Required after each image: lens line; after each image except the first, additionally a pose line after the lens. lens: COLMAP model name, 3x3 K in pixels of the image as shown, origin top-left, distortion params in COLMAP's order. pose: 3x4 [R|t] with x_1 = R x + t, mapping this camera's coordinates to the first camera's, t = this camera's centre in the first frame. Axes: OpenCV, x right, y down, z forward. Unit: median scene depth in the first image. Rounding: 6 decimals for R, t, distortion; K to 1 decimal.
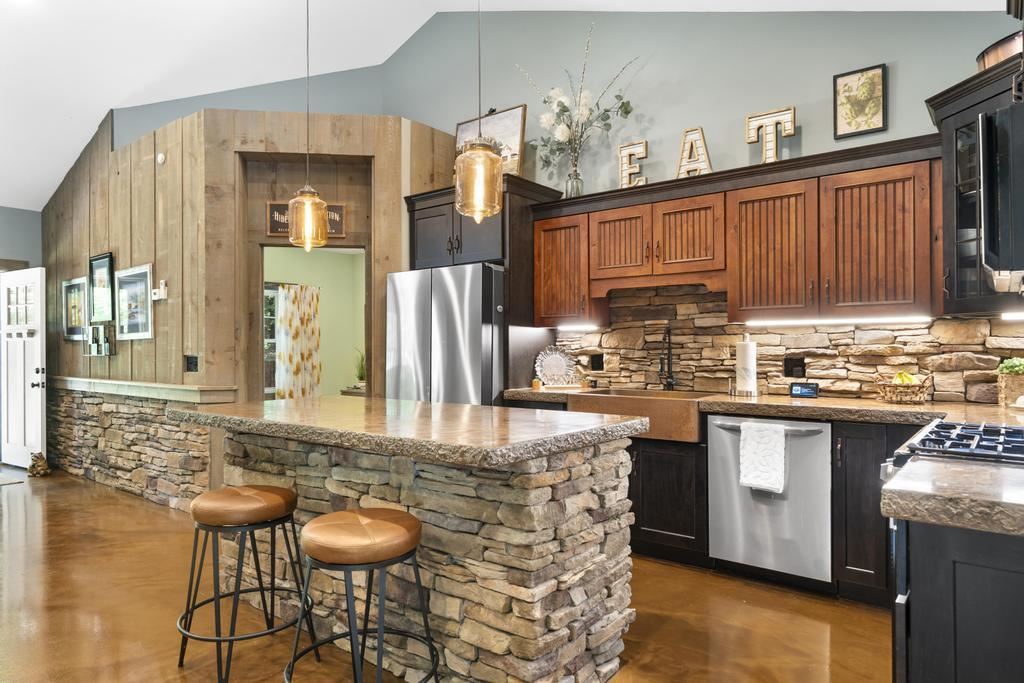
lens RADIAL K [[630.0, 0, 516.4], [0, 630.0, 343.4], [0, 0, 1]] dist [-0.003169, -0.001319]
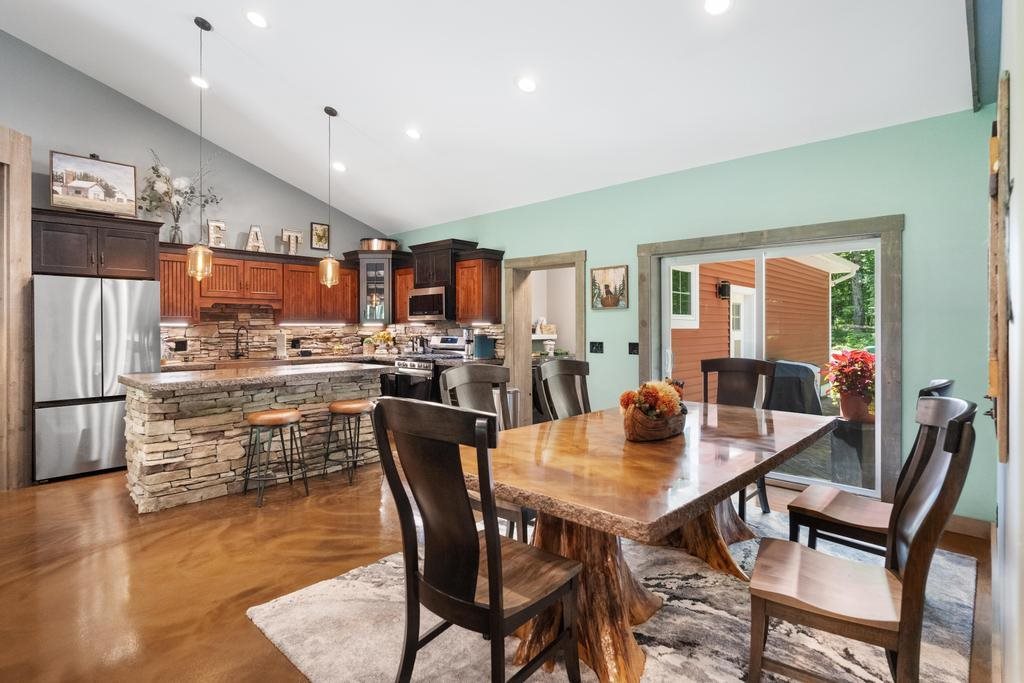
lens RADIAL K [[519.0, 0, 509.8], [0, 519.0, 327.4], [0, 0, 1]] dist [-0.003005, -0.001480]
pose [[0.084425, 0.001909, 0.996428, -1.276466], [-0.002906, 0.999994, -0.001670, -0.020177], [-0.996426, -0.002755, 0.084430, 0.069299]]
